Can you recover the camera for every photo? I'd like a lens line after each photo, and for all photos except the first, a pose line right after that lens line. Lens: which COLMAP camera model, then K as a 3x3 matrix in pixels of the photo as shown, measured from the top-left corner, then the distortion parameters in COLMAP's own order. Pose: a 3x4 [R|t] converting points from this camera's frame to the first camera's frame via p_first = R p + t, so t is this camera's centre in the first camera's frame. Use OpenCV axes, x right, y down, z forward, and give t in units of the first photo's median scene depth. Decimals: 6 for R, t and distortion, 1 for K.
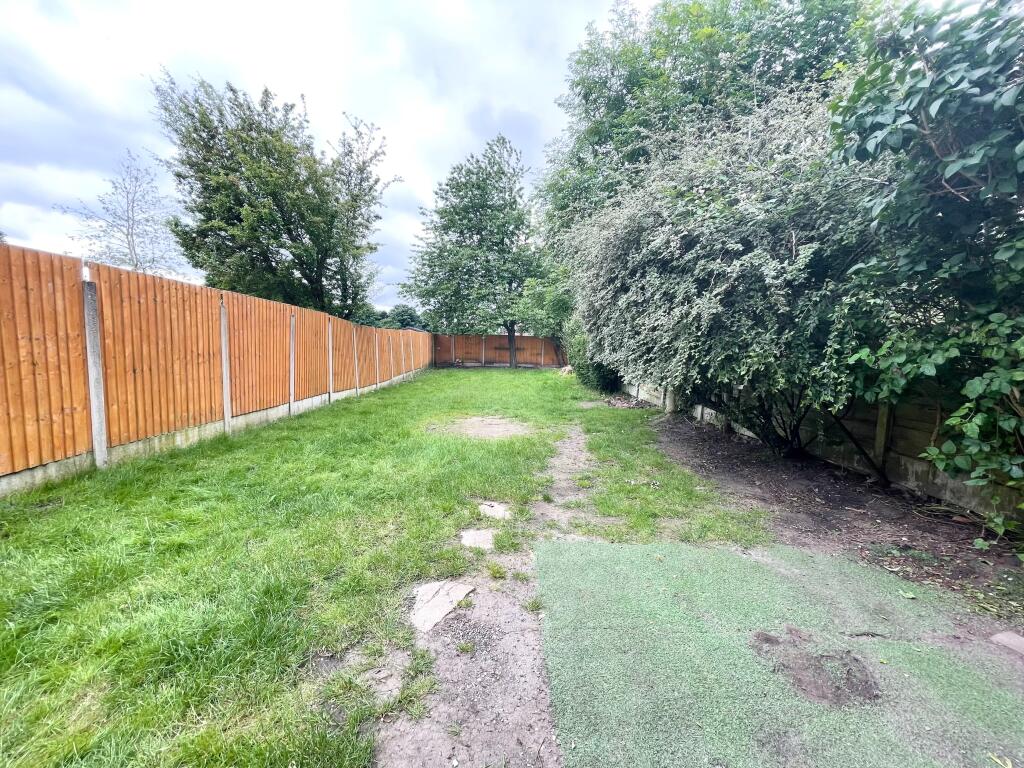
lens RADIAL K [[413.9, 0, 507.7], [0, 413.9, 384.9], [0, 0, 1]] dist [-0.000798, 0.000435]
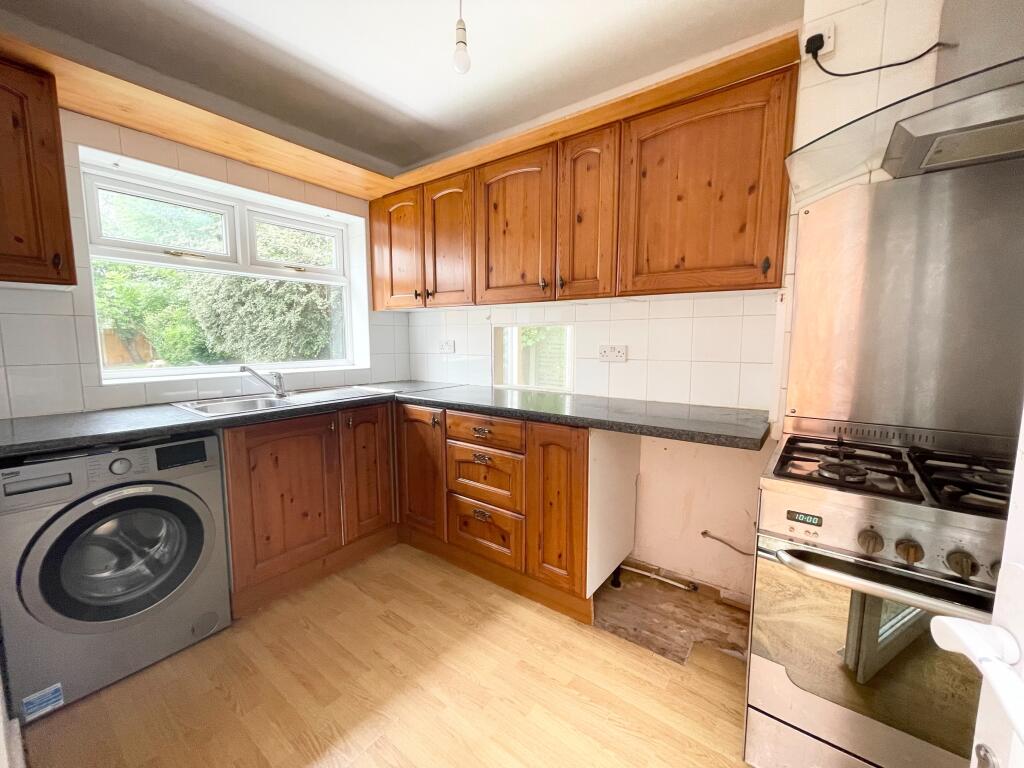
lens RADIAL K [[413.9, 0, 507.7], [0, 413.9, 384.9], [0, 0, 1]] dist [-0.000798, 0.000435]
pose [[0.623192, -0.120821, 0.772679, -0.352261], [0.099833, 0.992202, 0.074629, 0.068353], [-0.775670, 0.030631, 0.630394, -0.810103]]
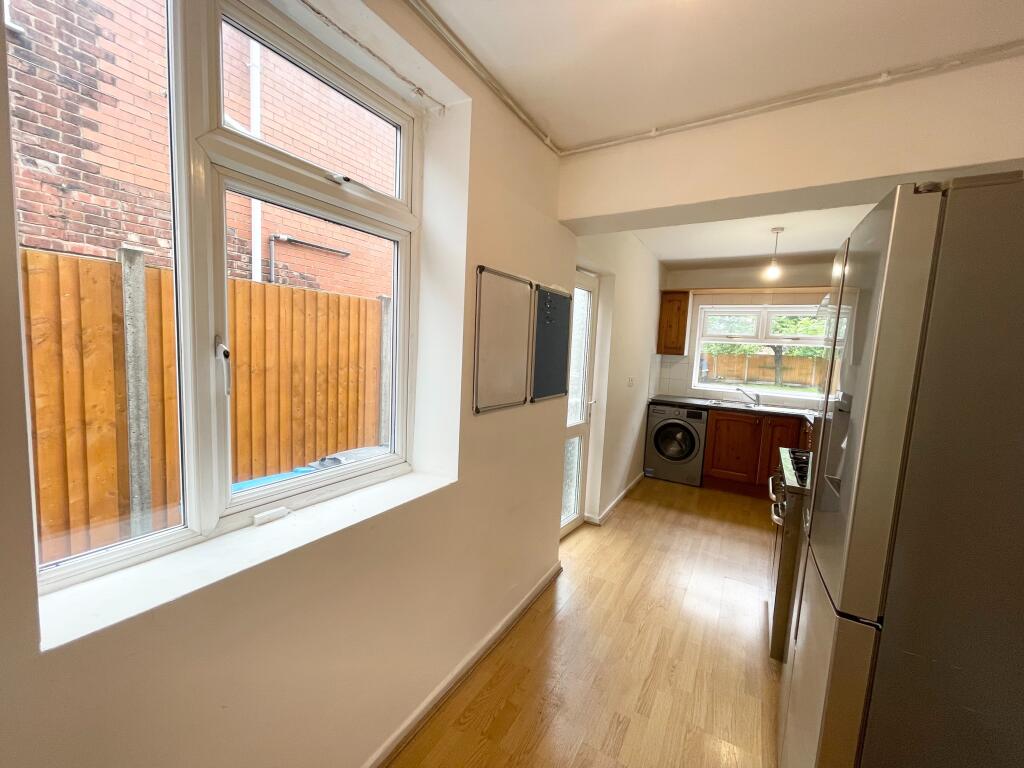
lens RADIAL K [[406.4, 0, 512.0], [0, 406.4, 384.0], [0, 0, 1]] dist [-0.001028, 0.000034]
pose [[0.848209, 0.058228, -0.526452, -0.107436], [-0.075157, 0.997113, -0.010808, 0.096999], [0.524302, 0.048734, 0.850136, -1.476316]]
